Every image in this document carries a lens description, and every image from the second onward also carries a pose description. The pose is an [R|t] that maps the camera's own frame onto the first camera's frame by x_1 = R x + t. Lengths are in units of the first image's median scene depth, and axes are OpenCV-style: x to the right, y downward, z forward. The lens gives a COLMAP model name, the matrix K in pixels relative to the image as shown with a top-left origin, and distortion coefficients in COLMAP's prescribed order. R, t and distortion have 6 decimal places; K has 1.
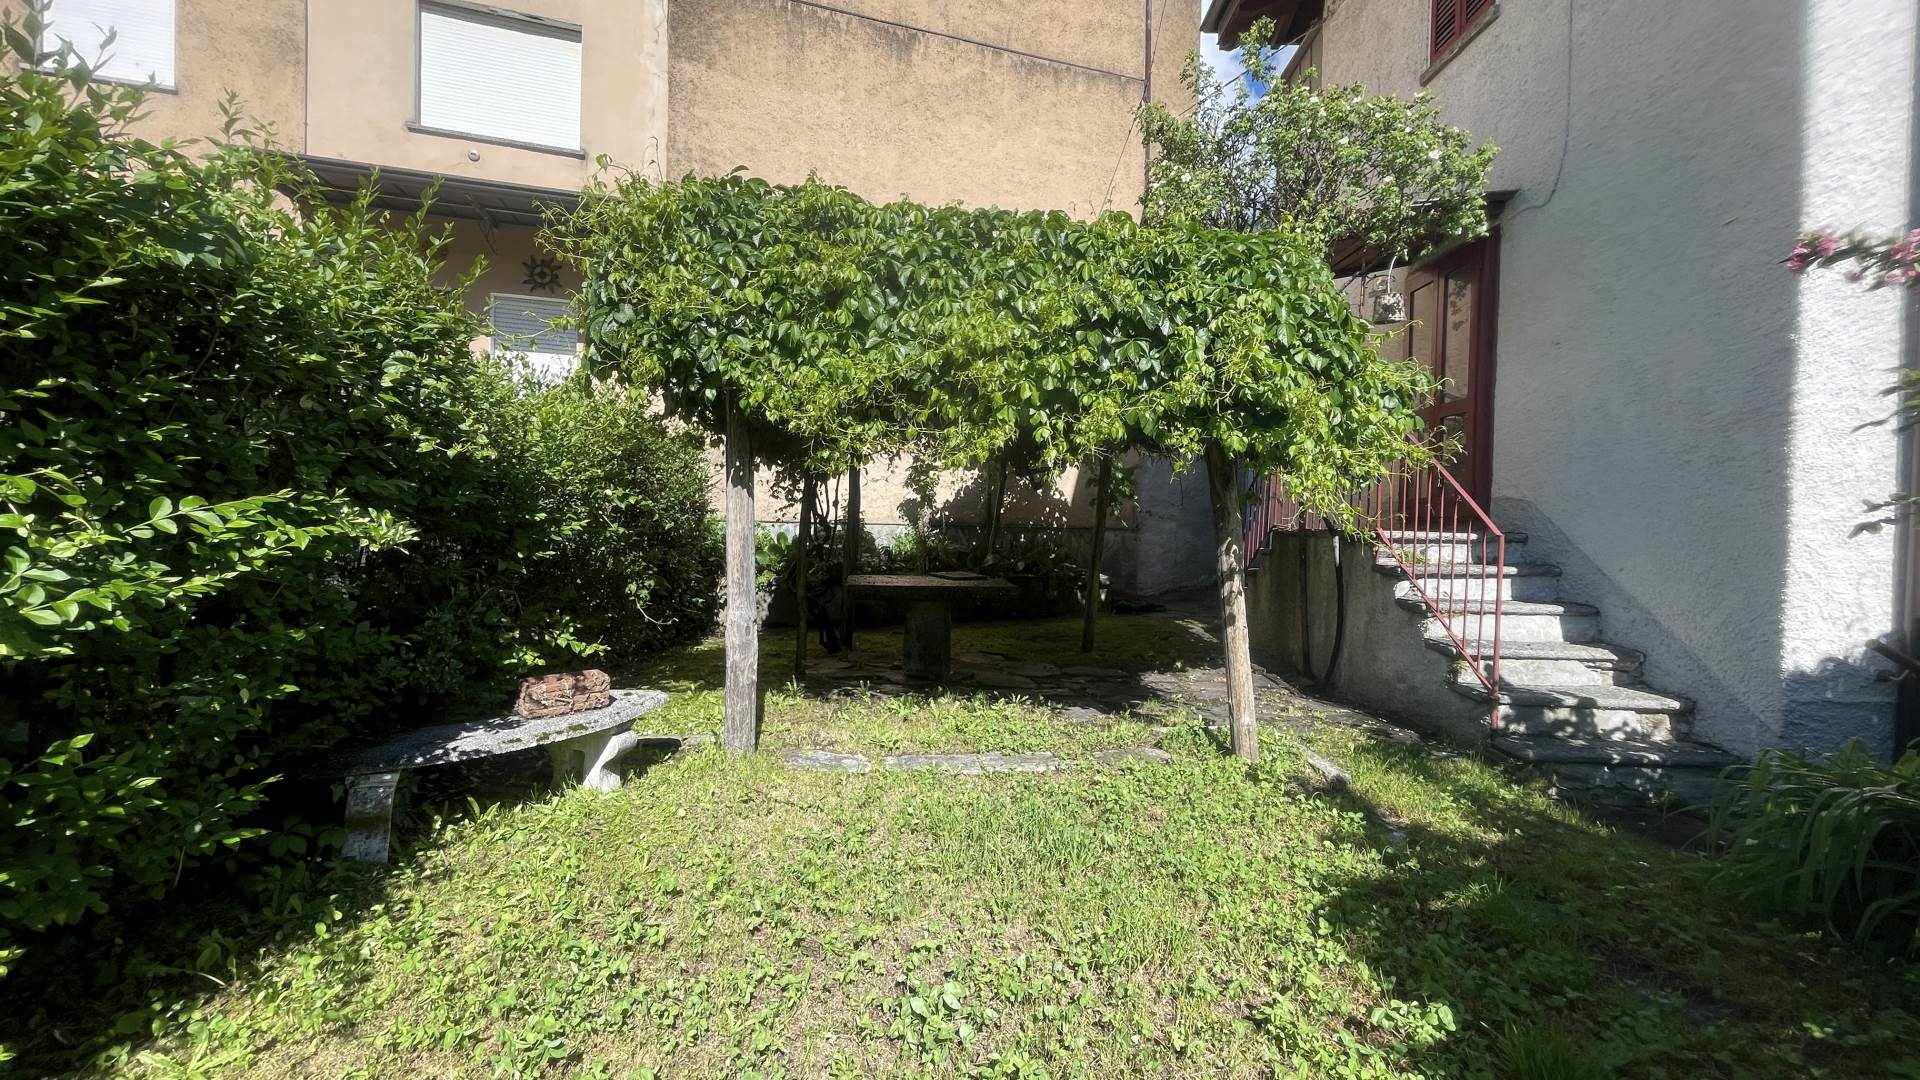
lens RADIAL K [[781.1, 0, 959.0], [0, 781.1, 540.9], [0, 0, 1]] dist [-0.002902, 0.001268]
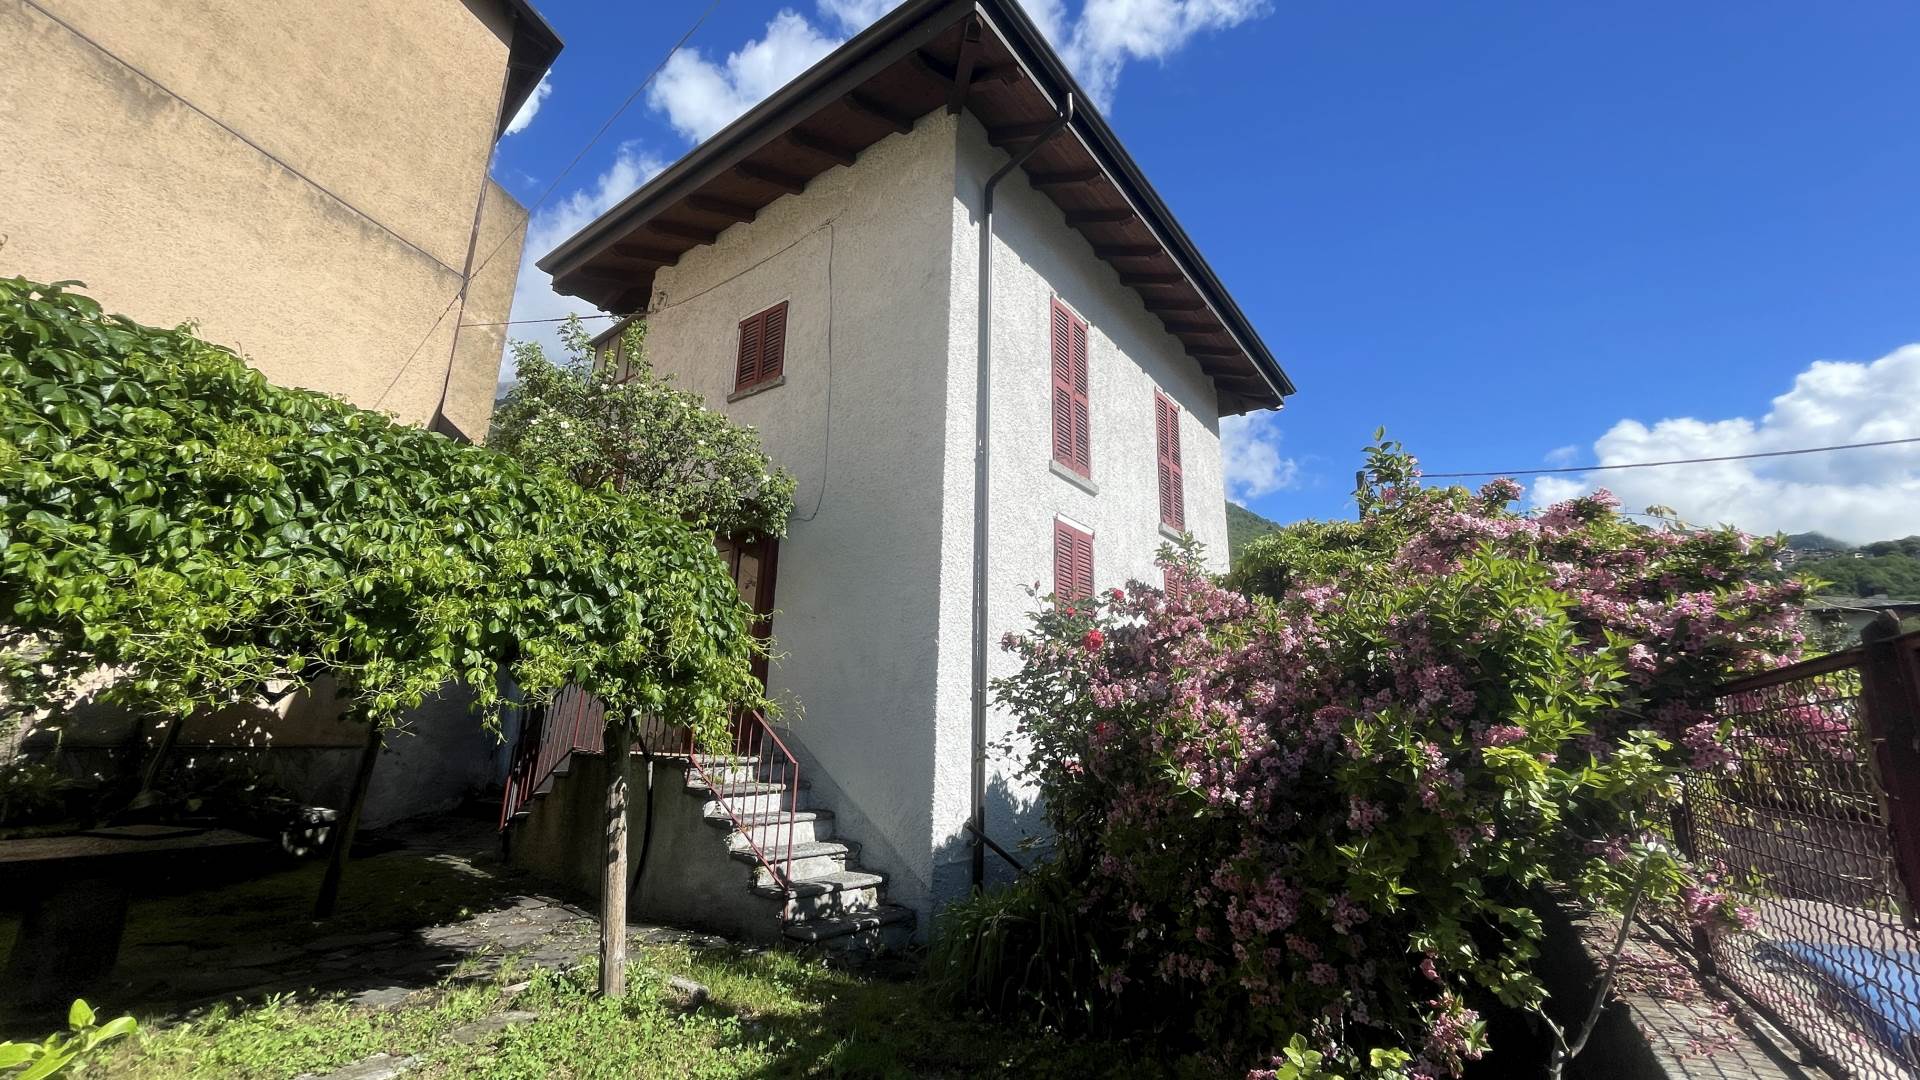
lens RADIAL K [[781.1, 0, 967.5], [0, 781.1, 537.2], [0, 0, 1]] dist [-0.002902, 0.001268]
pose [[0.574064, 0.198870, 0.794293, -0.298879], [0.008832, 0.968497, -0.248869, -0.049732], [-0.818763, 0.149882, 0.554222, -0.054414]]
